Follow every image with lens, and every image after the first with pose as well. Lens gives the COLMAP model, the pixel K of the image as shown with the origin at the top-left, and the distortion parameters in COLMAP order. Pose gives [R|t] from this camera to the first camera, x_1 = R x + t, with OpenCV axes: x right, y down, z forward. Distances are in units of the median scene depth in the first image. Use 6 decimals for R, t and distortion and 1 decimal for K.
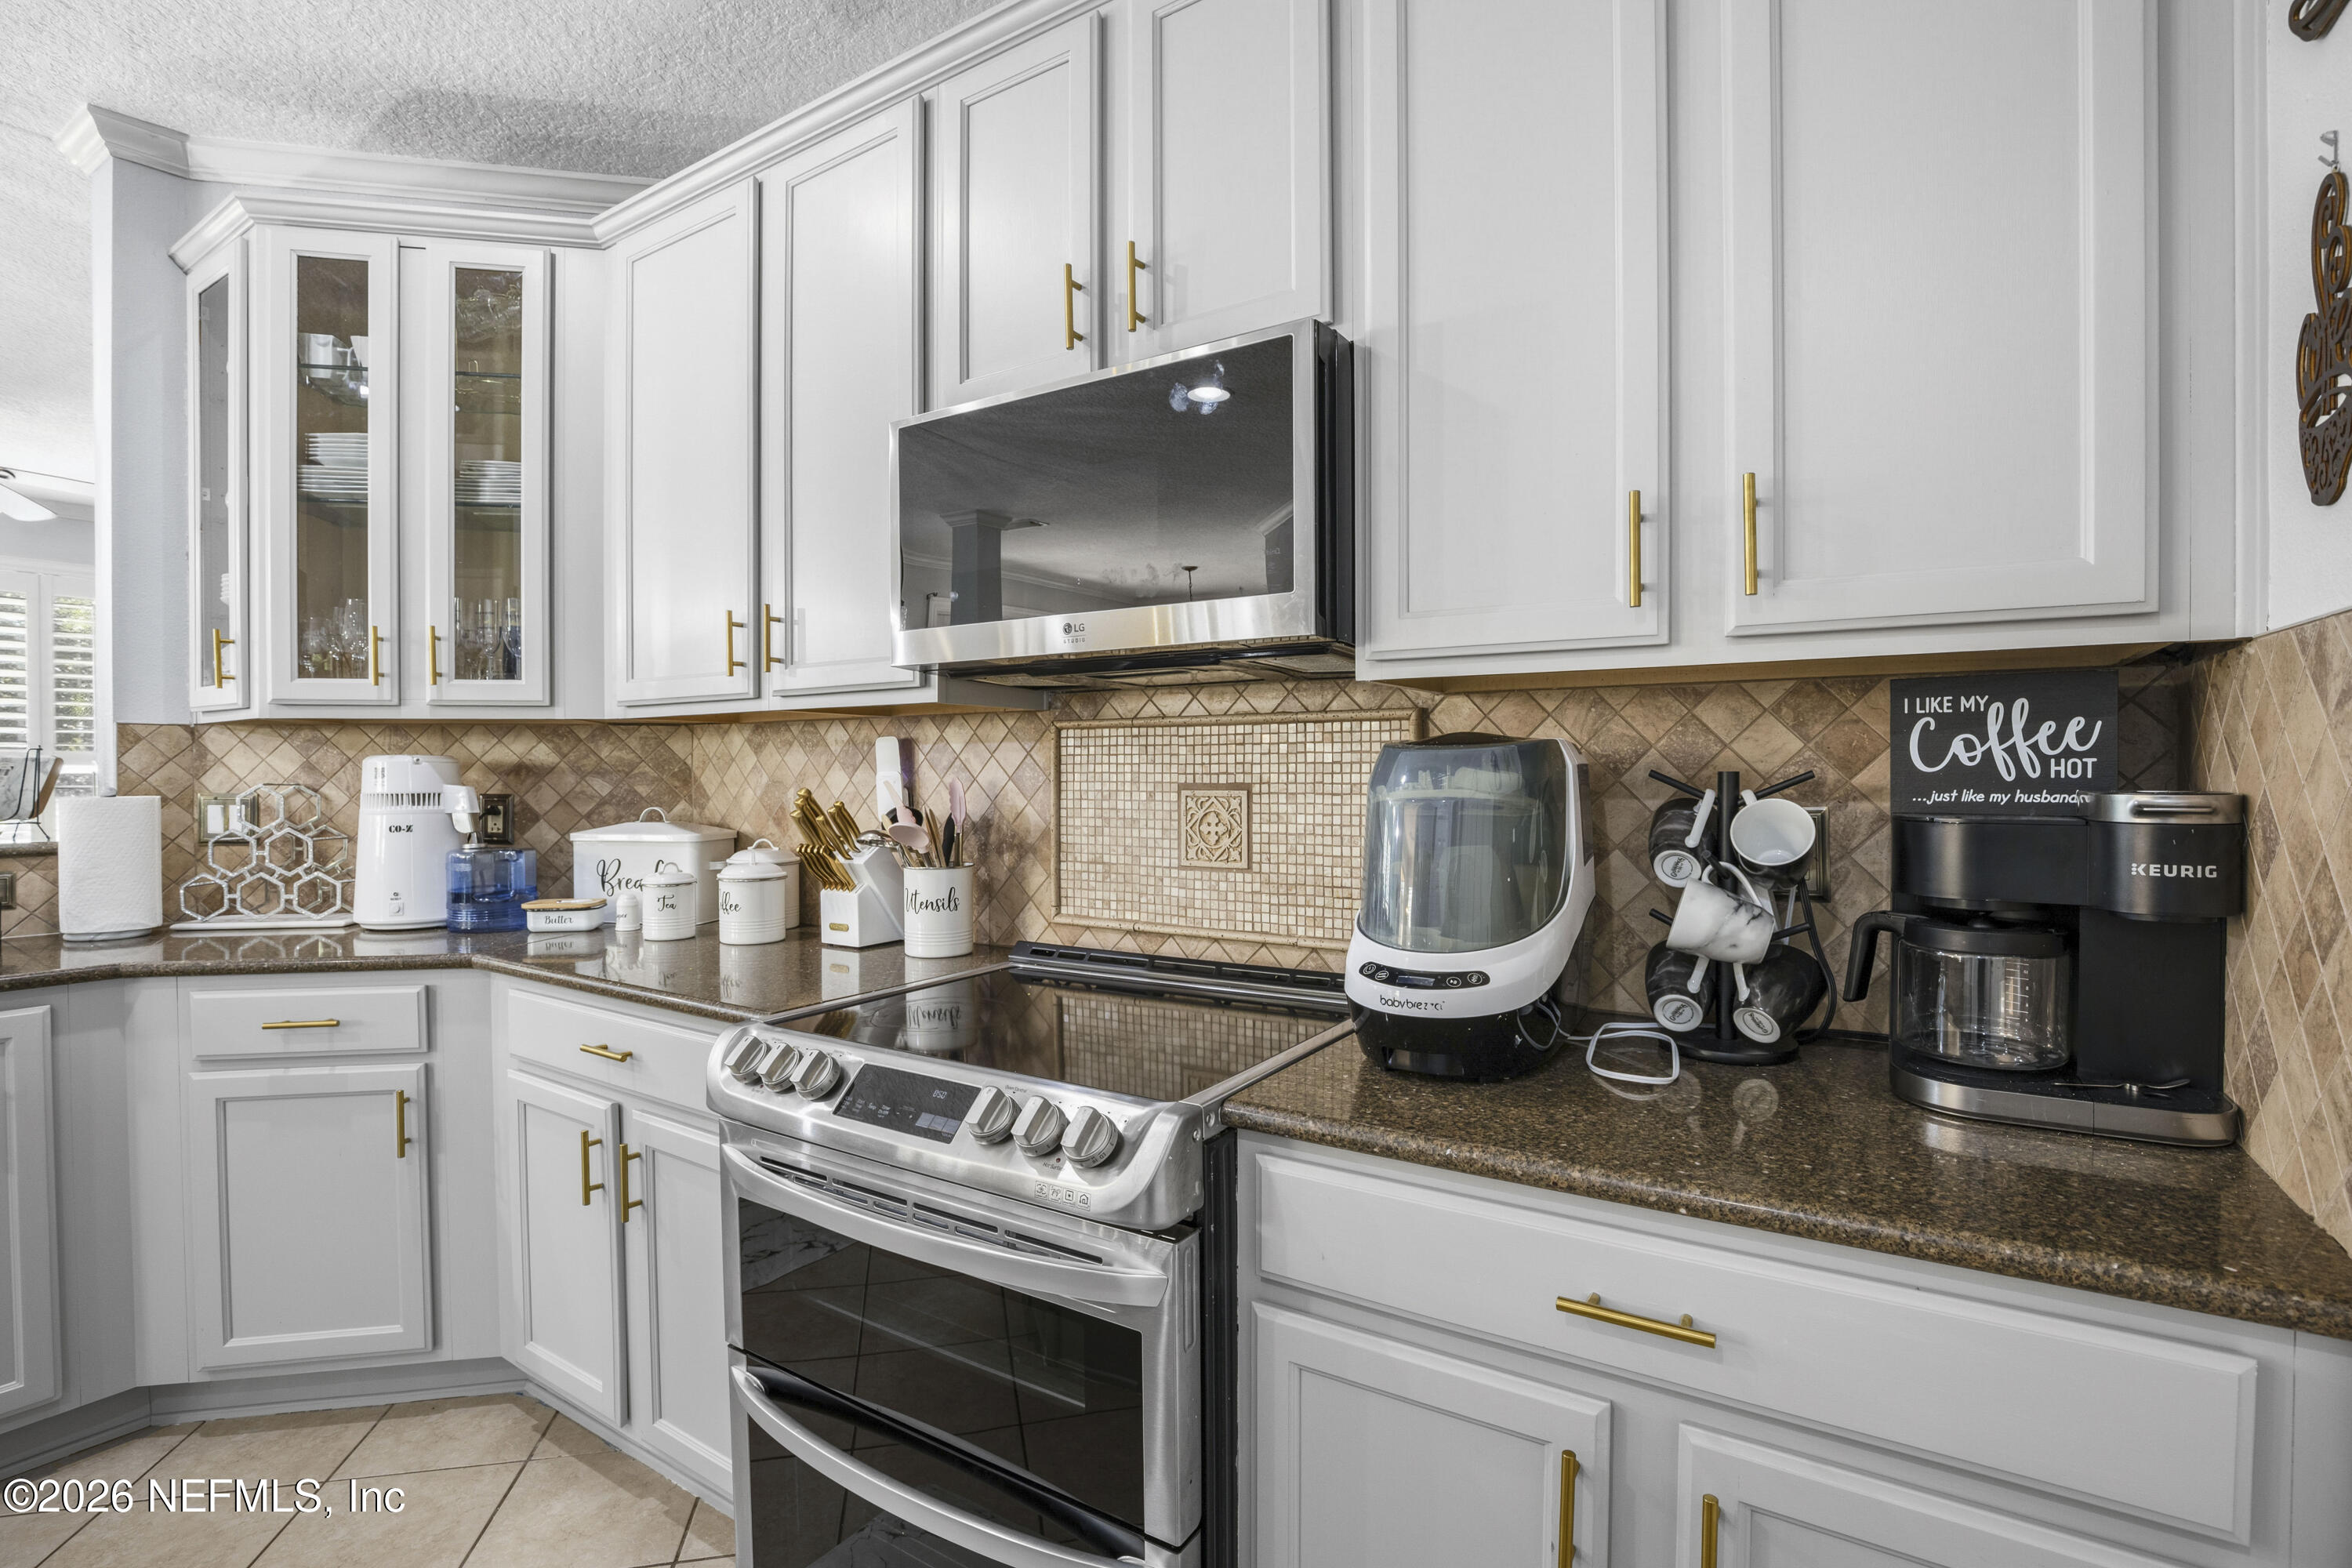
lens RADIAL K [[1089.6, 0, 1168.0], [0, 1089.6, 791.4], [0, 0, 1]] dist [-0.012446, -0.000213]
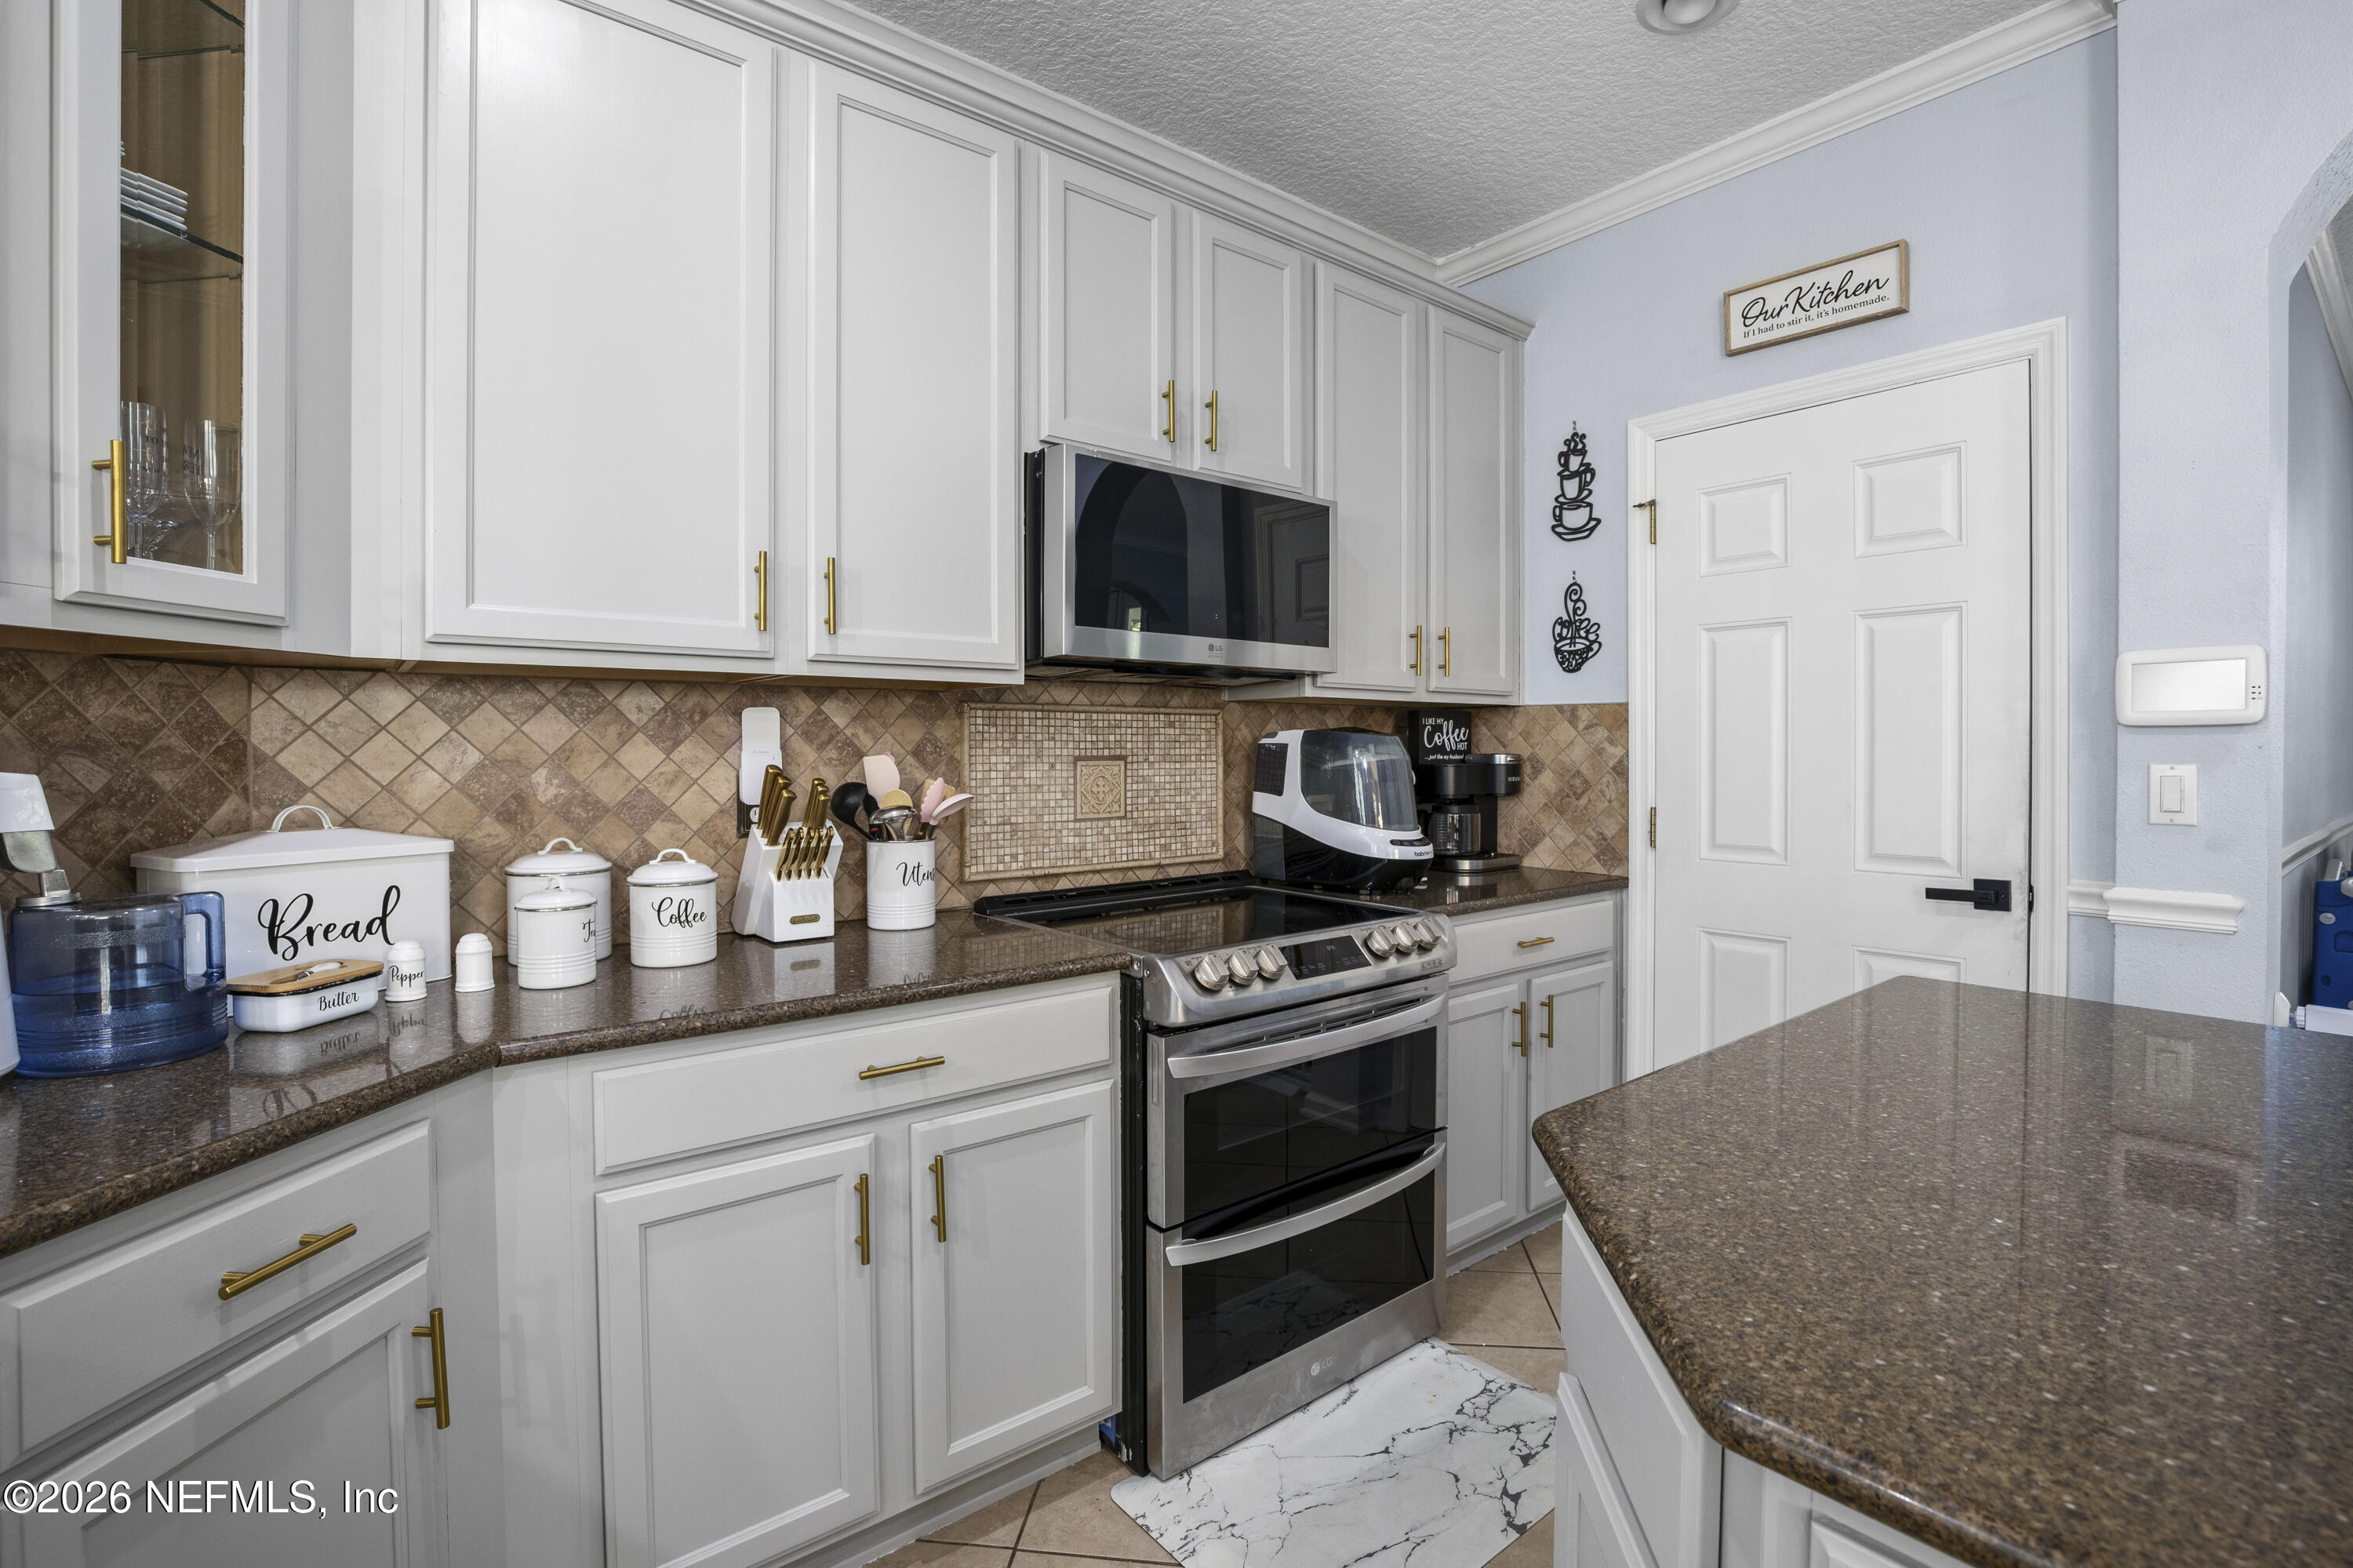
lens RADIAL K [[1090.1, 0, 1160.8], [0, 1090.1, 766.2], [0, 0, 1]] dist [-0.012446, -0.000213]
pose [[0.308428, -0.013217, 0.951156, -1.131606], [0.018928, 0.999791, 0.007755, -0.003256], [-0.951059, 0.015611, 0.308614, 0.467216]]
